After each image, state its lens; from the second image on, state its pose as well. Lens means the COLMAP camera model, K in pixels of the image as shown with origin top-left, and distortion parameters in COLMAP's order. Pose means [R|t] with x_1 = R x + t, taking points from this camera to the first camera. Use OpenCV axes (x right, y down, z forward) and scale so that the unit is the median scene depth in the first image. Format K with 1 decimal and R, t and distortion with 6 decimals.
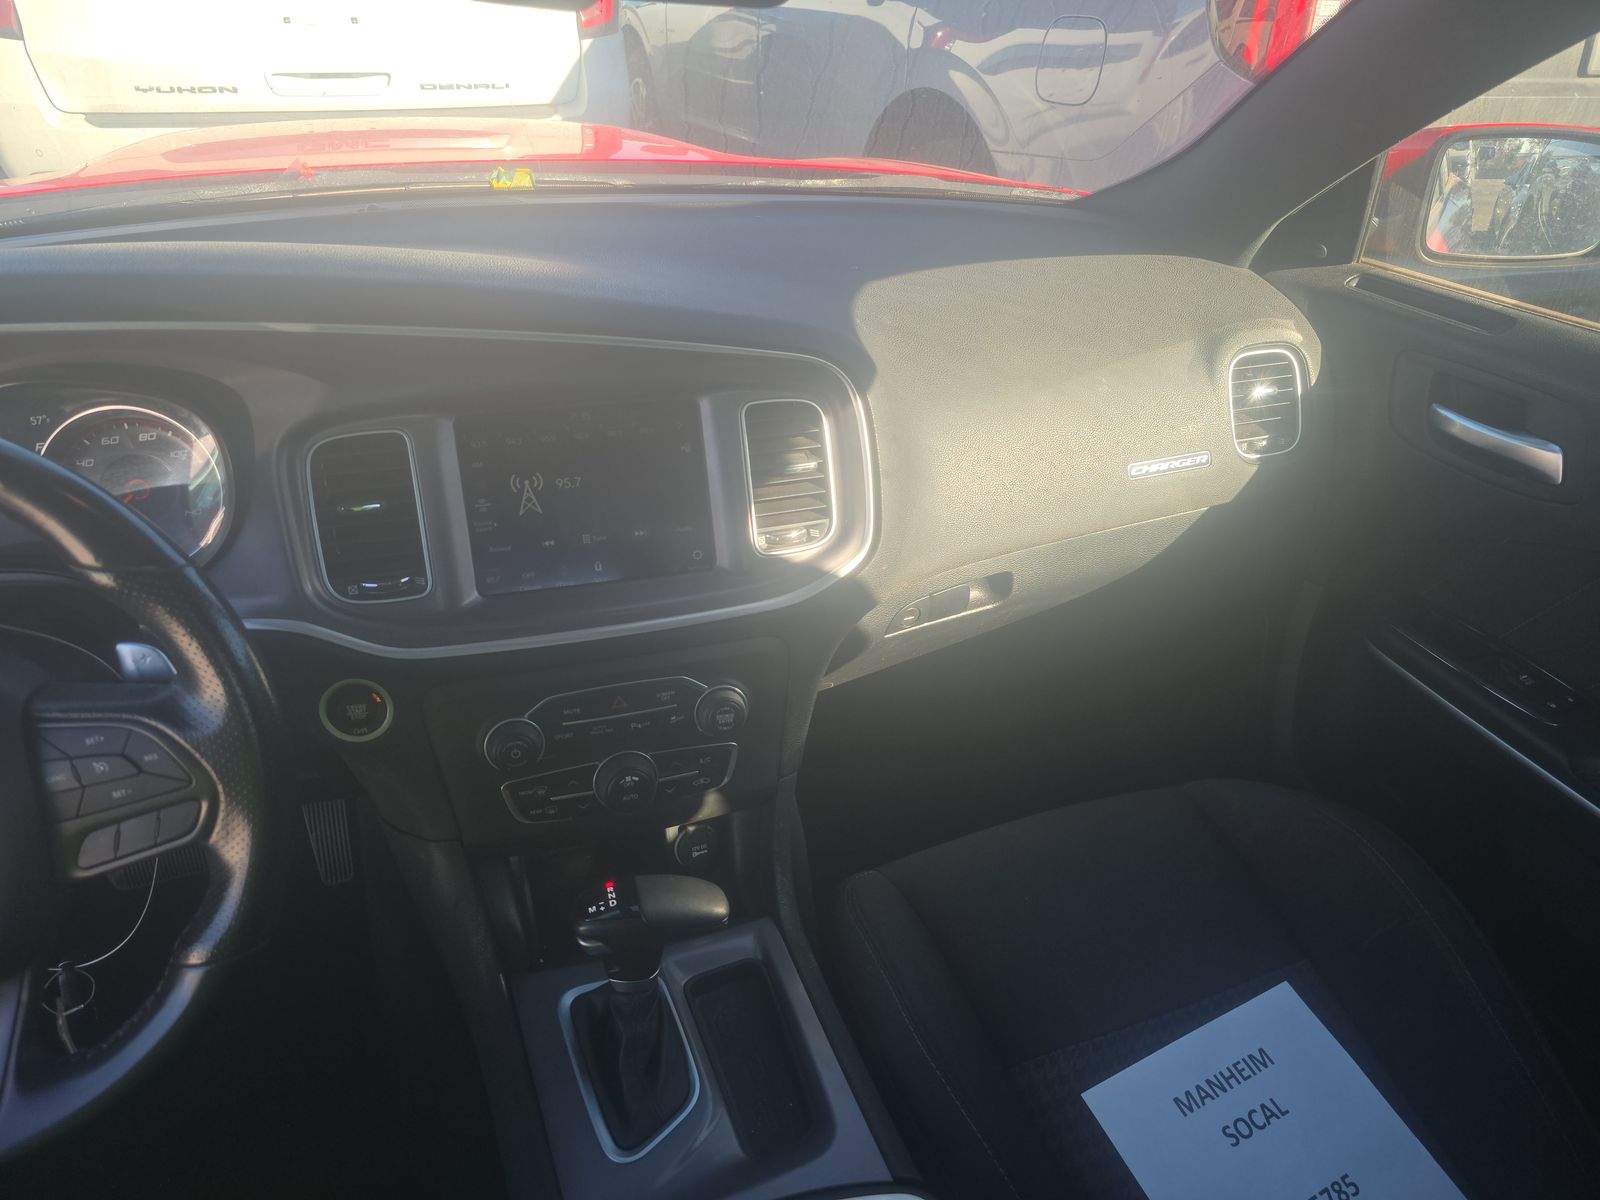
lens RADIAL K [[1079.0, 0, 800.0], [0, 1079.0, 600.0], [0, 0, 1]] dist [0.040753, -0.039358]
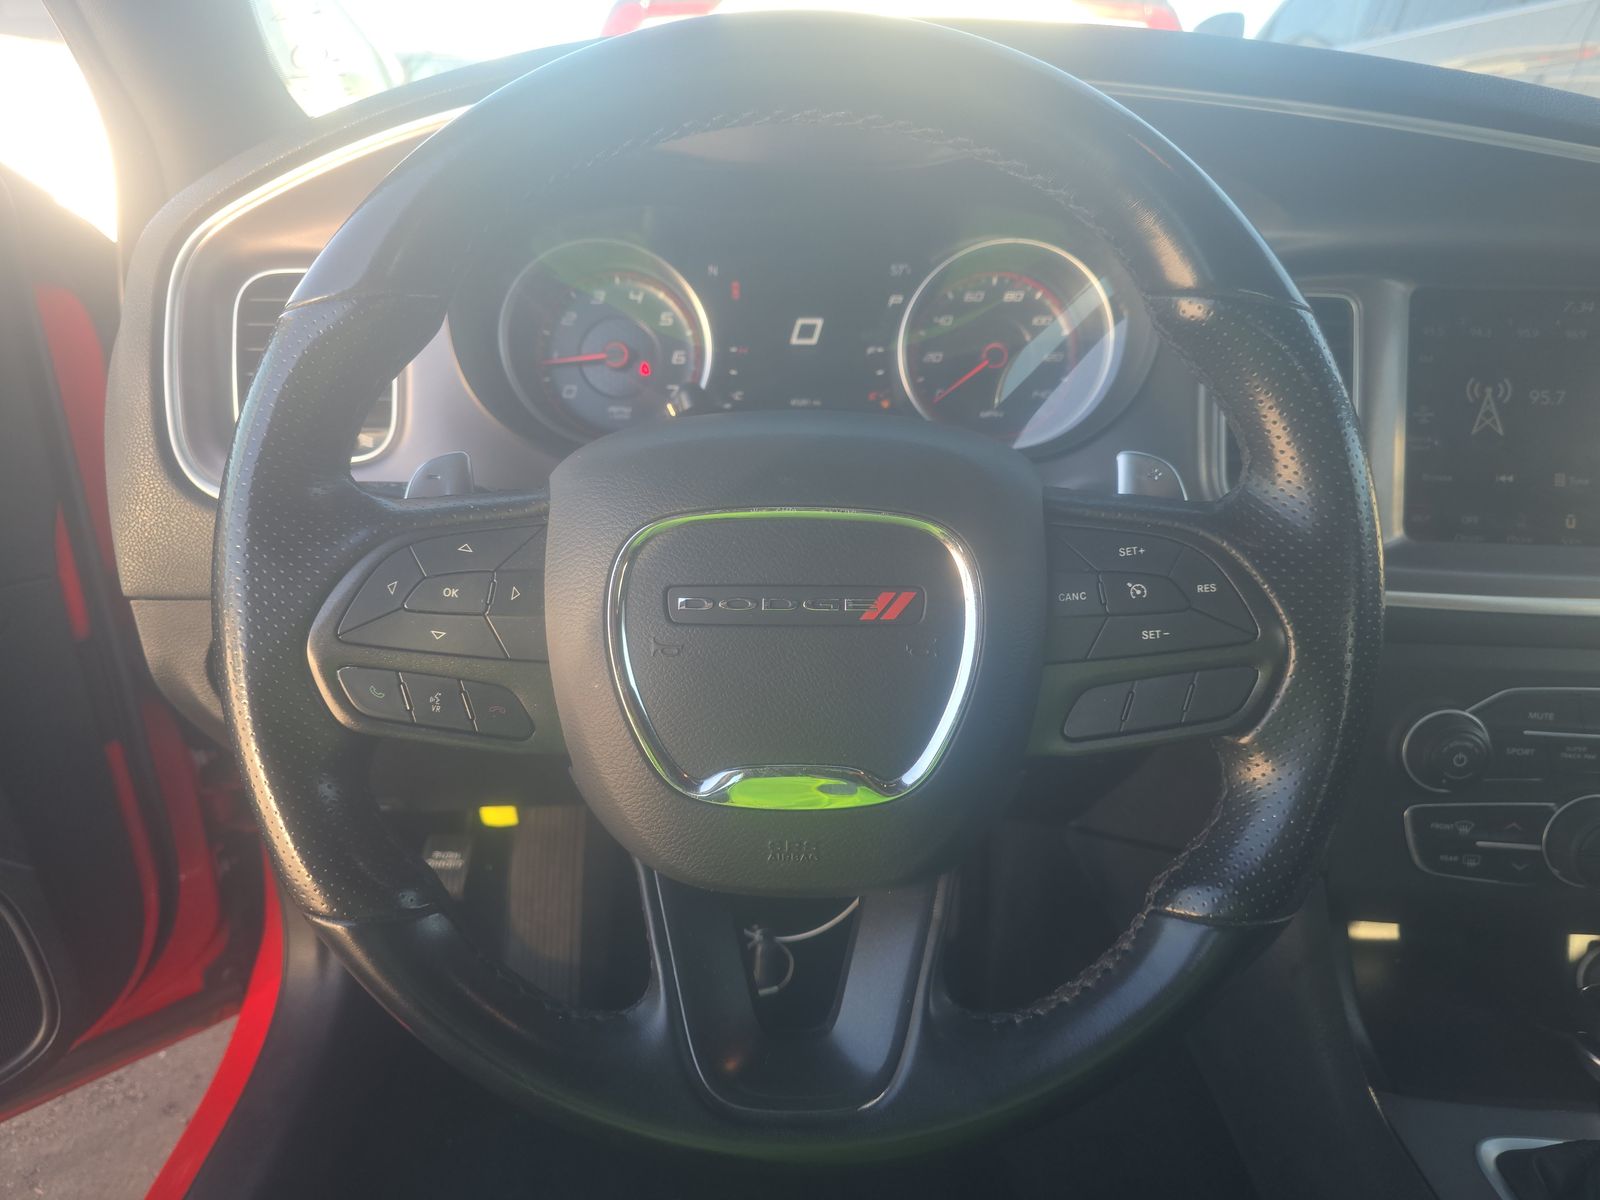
lens RADIAL K [[1079.0, 0, 800.0], [0, 1079.0, 600.0], [0, 0, 1]] dist [0.040753, -0.039358]
pose [[0.931735, 0.116047, -0.344097, -0.411840], [-0.165734, 0.979013, -0.118596, 0.187565], [0.323113, 0.167529, 0.931414, 0.204320]]
